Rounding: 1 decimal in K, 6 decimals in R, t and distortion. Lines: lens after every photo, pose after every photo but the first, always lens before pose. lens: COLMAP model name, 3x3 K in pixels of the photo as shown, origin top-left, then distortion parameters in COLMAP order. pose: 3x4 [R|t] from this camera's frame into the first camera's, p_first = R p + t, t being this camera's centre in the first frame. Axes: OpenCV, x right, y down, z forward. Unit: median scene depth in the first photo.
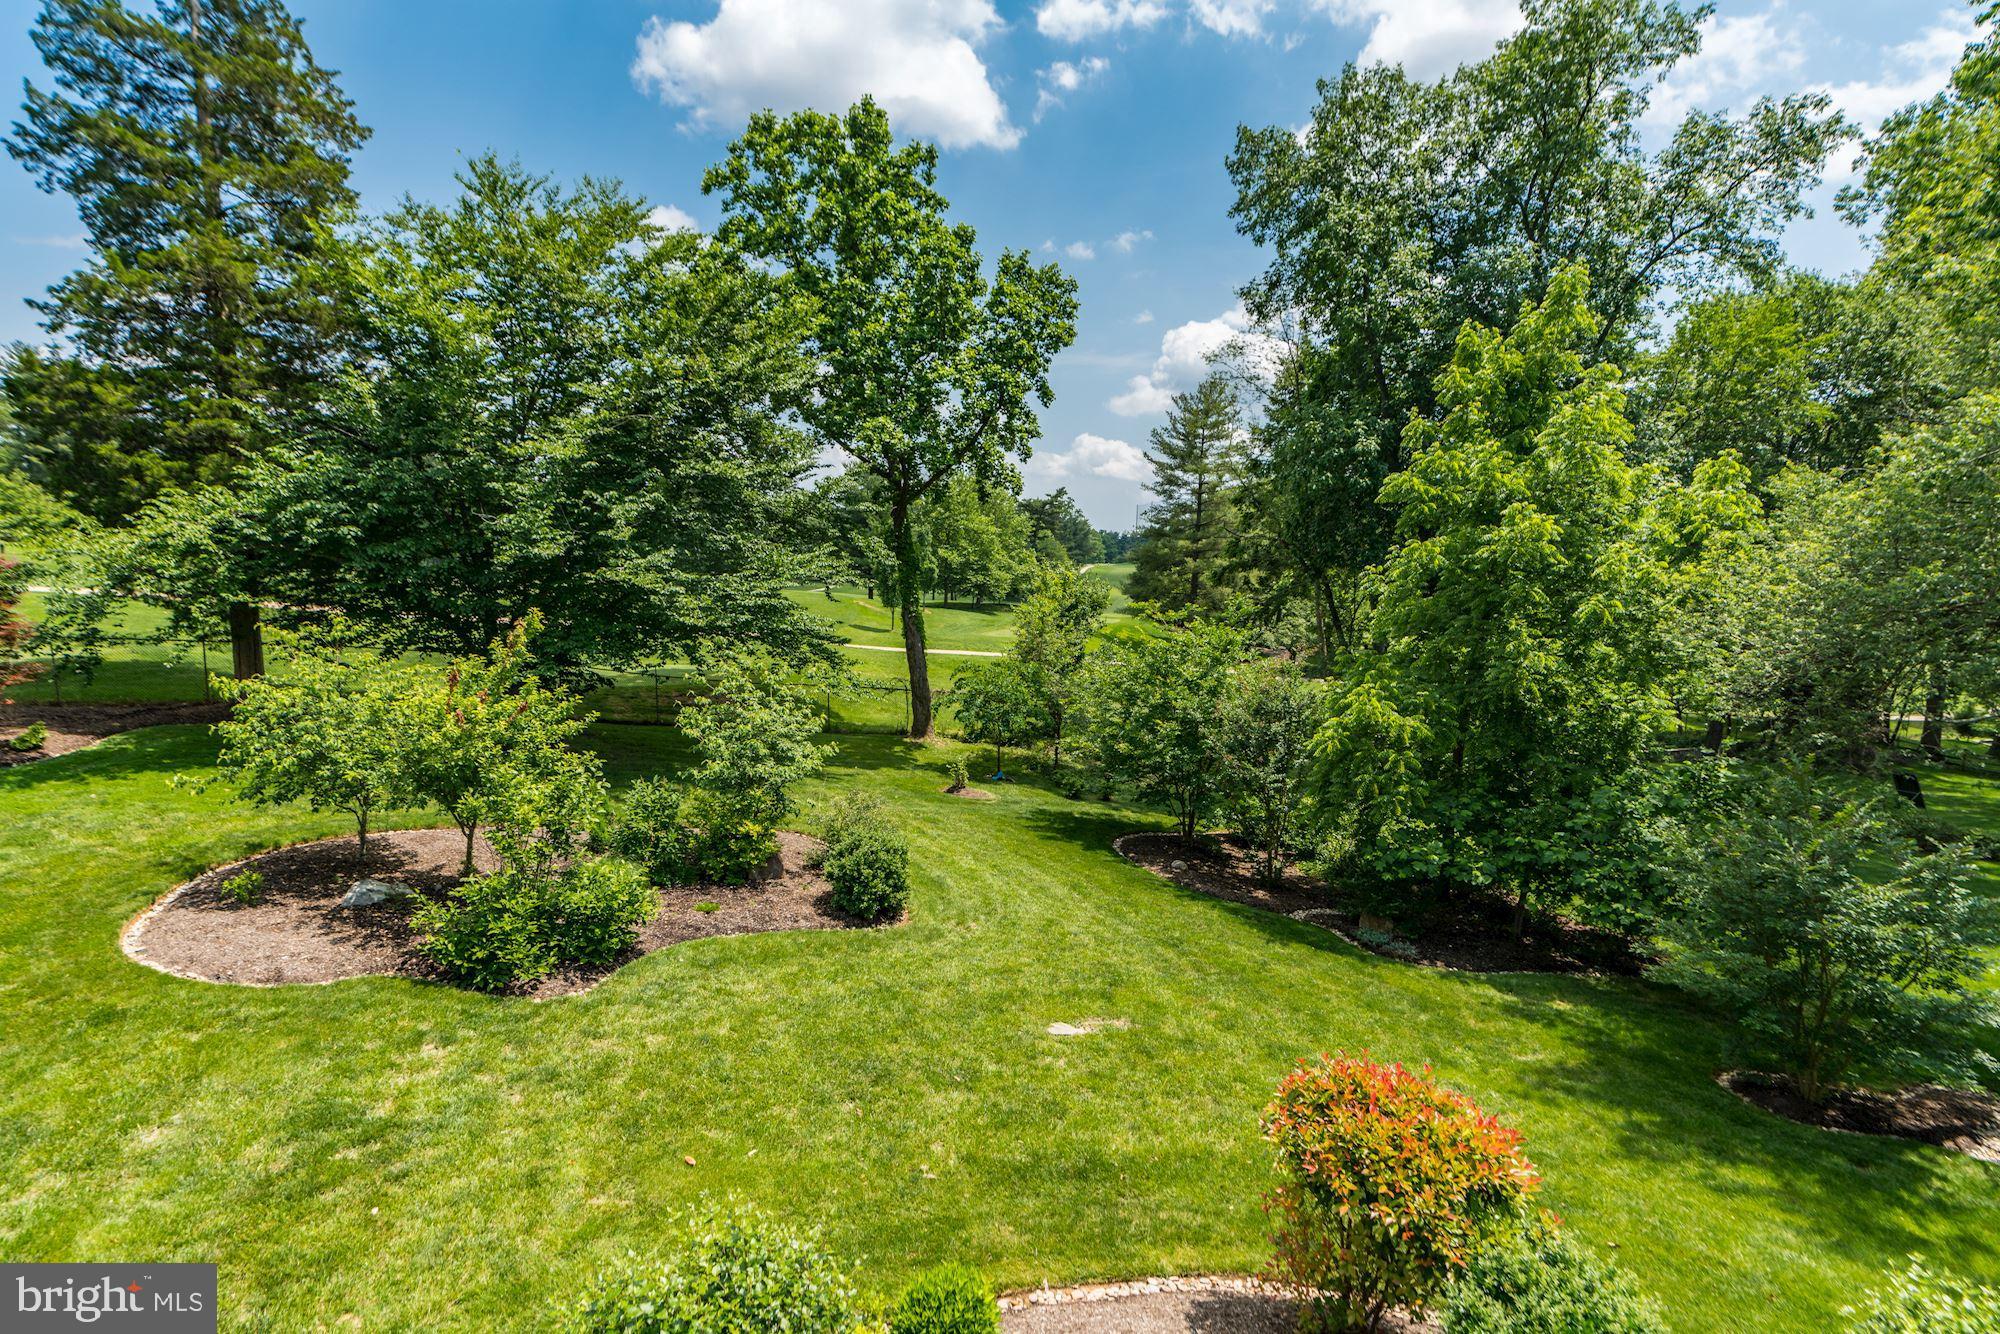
lens RADIAL K [[1007.5, 0, 986.1], [0, 1007.5, 677.0], [0, 0, 1]] dist [-0.009500, 0.004932]
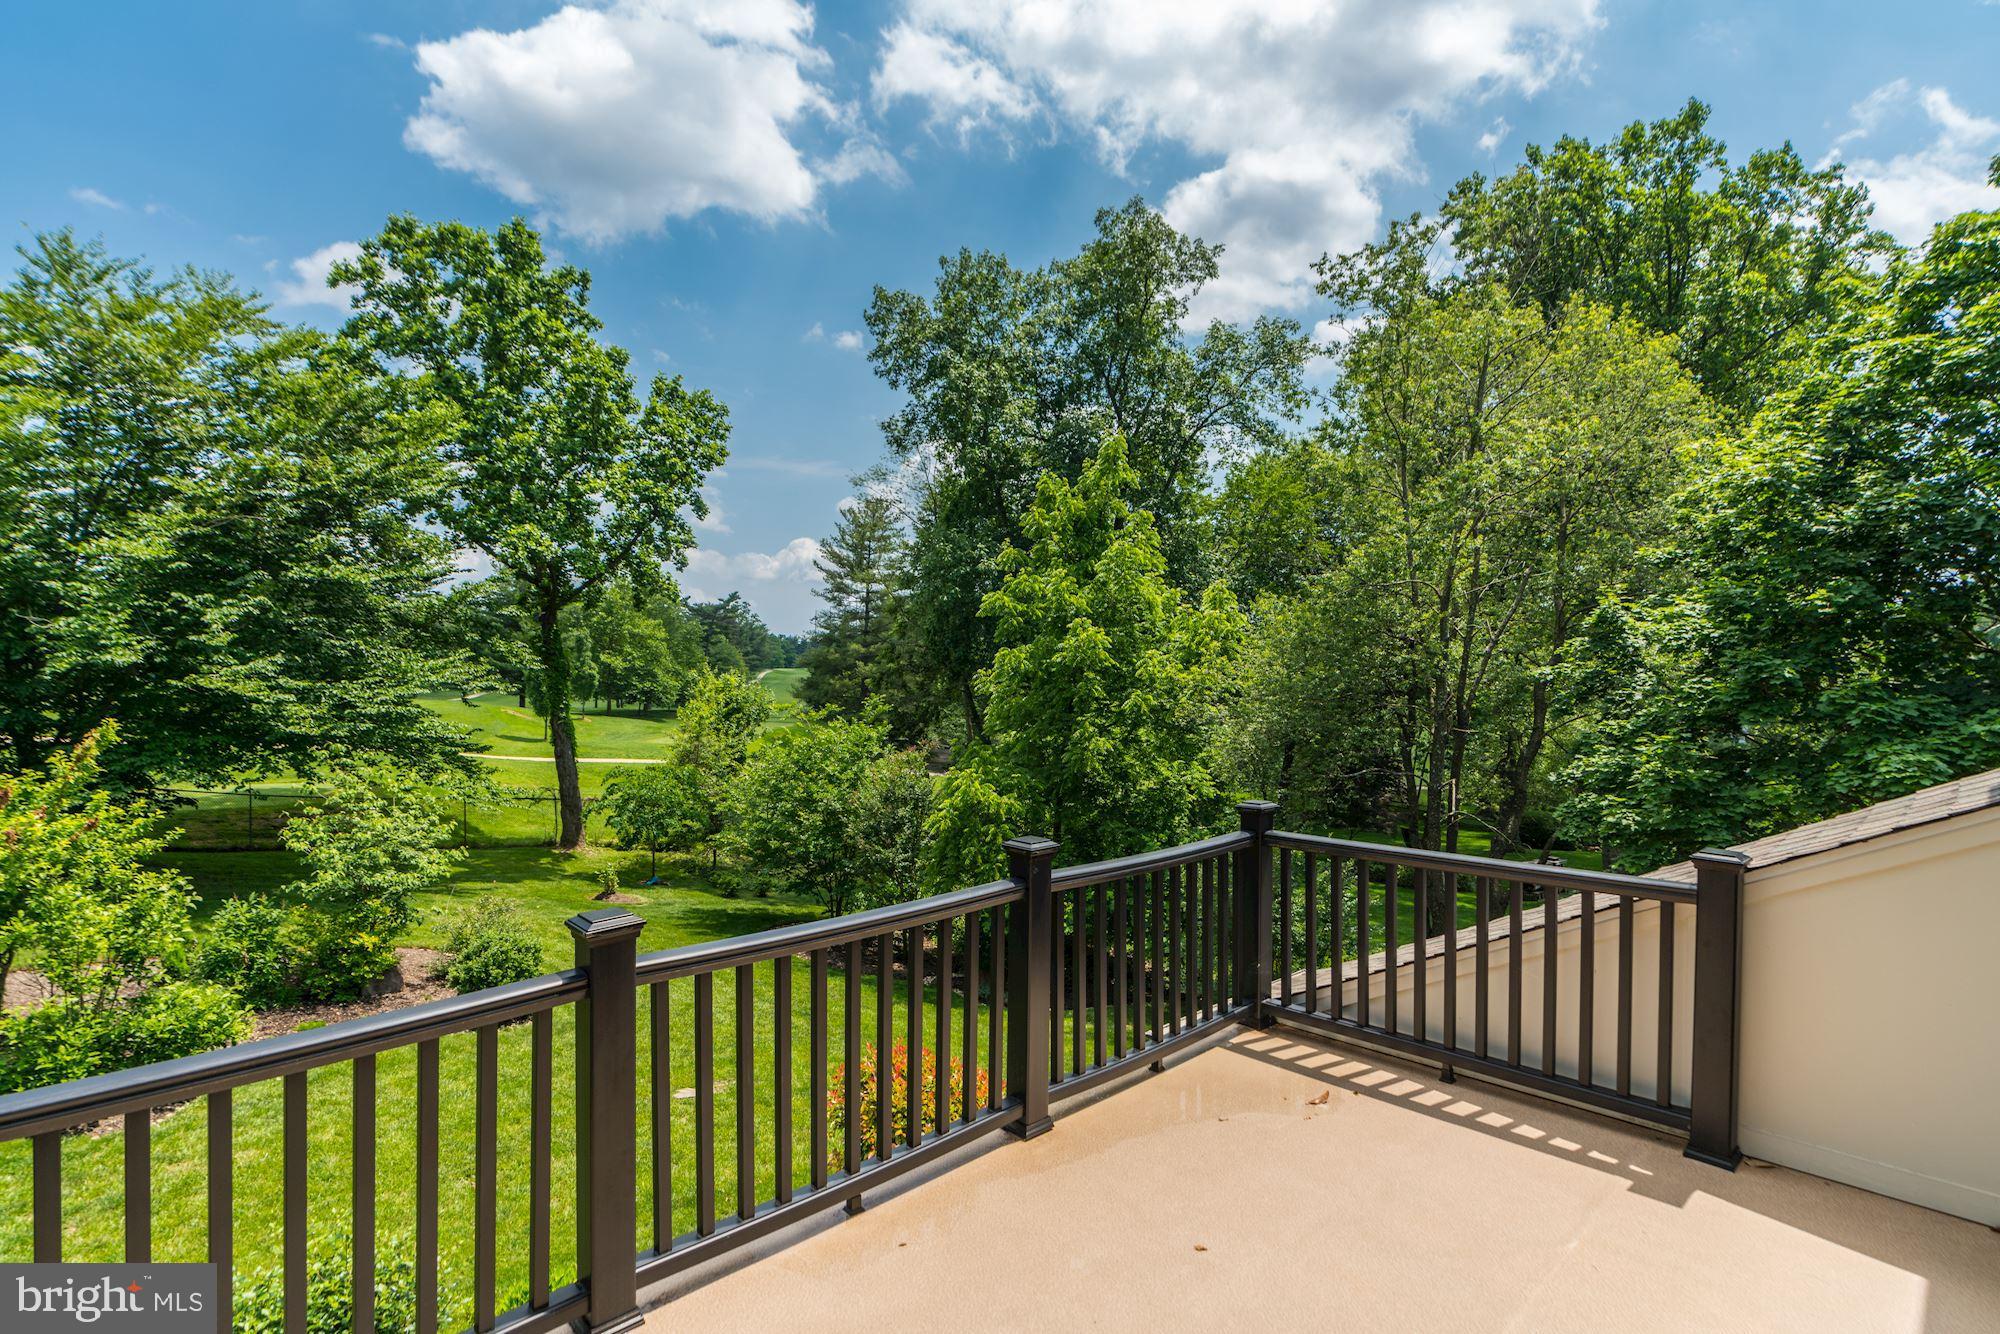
lens RADIAL K [[1007.5, 0, 1002.0], [0, 1007.5, 659.1], [0, 0, 1]] dist [-0.009500, 0.004932]
pose [[0.946099, -0.001692, 0.323872, 0.020941], [0.040764, 0.992656, -0.113896, 0.009666], [-0.321301, 0.120960, 0.939220, -0.086981]]
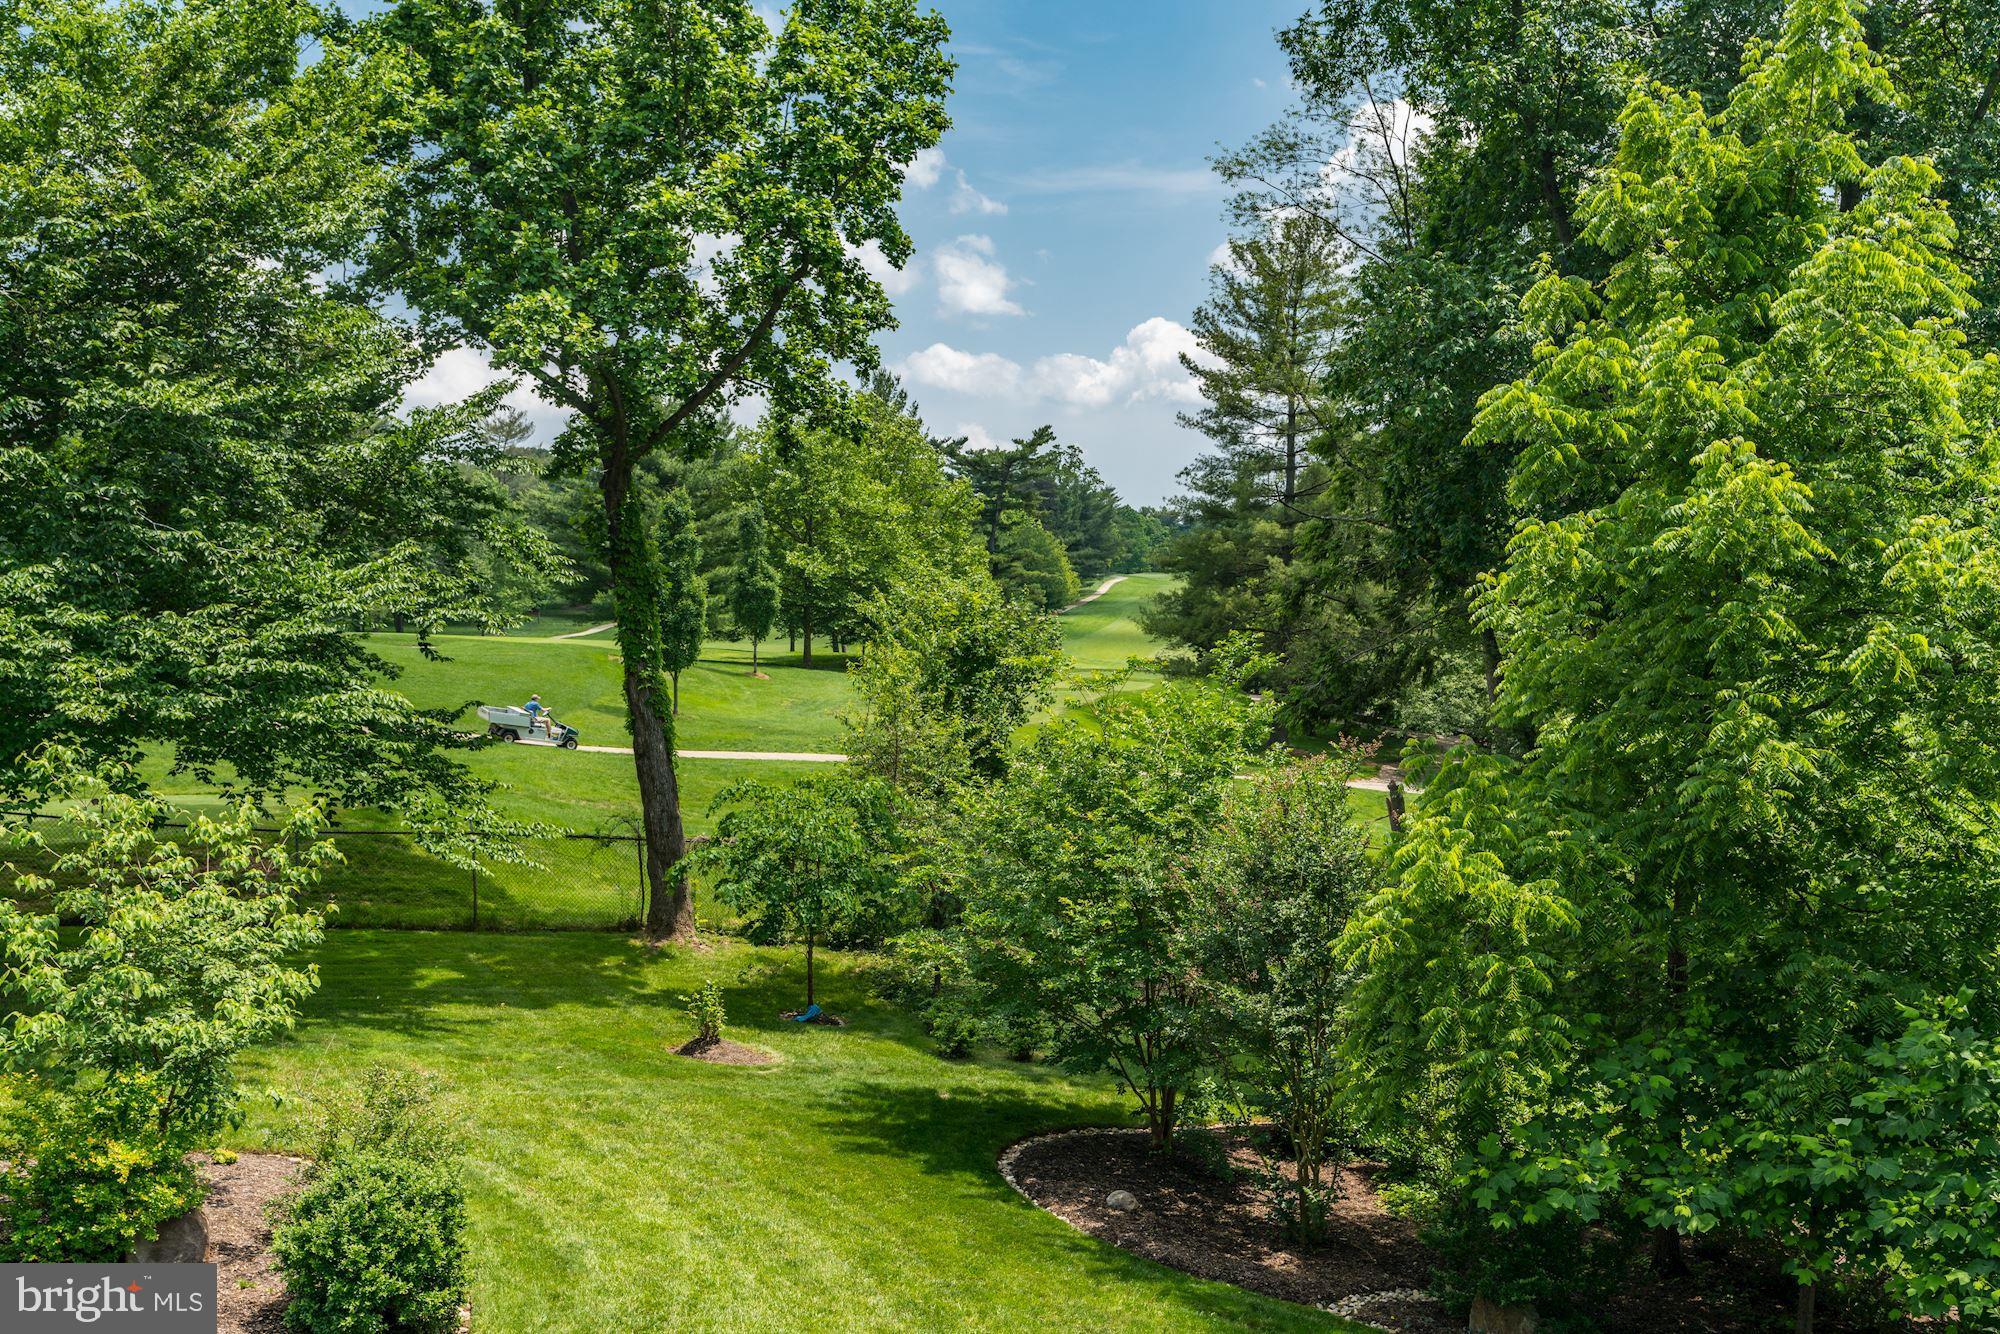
lens RADIAL K [[1999.3, 0, 978.9], [0, 1999.3, 637.9], [0, 0, 1]] dist [0.017271, 0.000000]
pose [[0.999318, -0.018978, 0.031676, 0.083263], [0.021489, 0.996489, -0.080920, -0.003358], [-0.030029, 0.081545, 0.996217, 0.027706]]
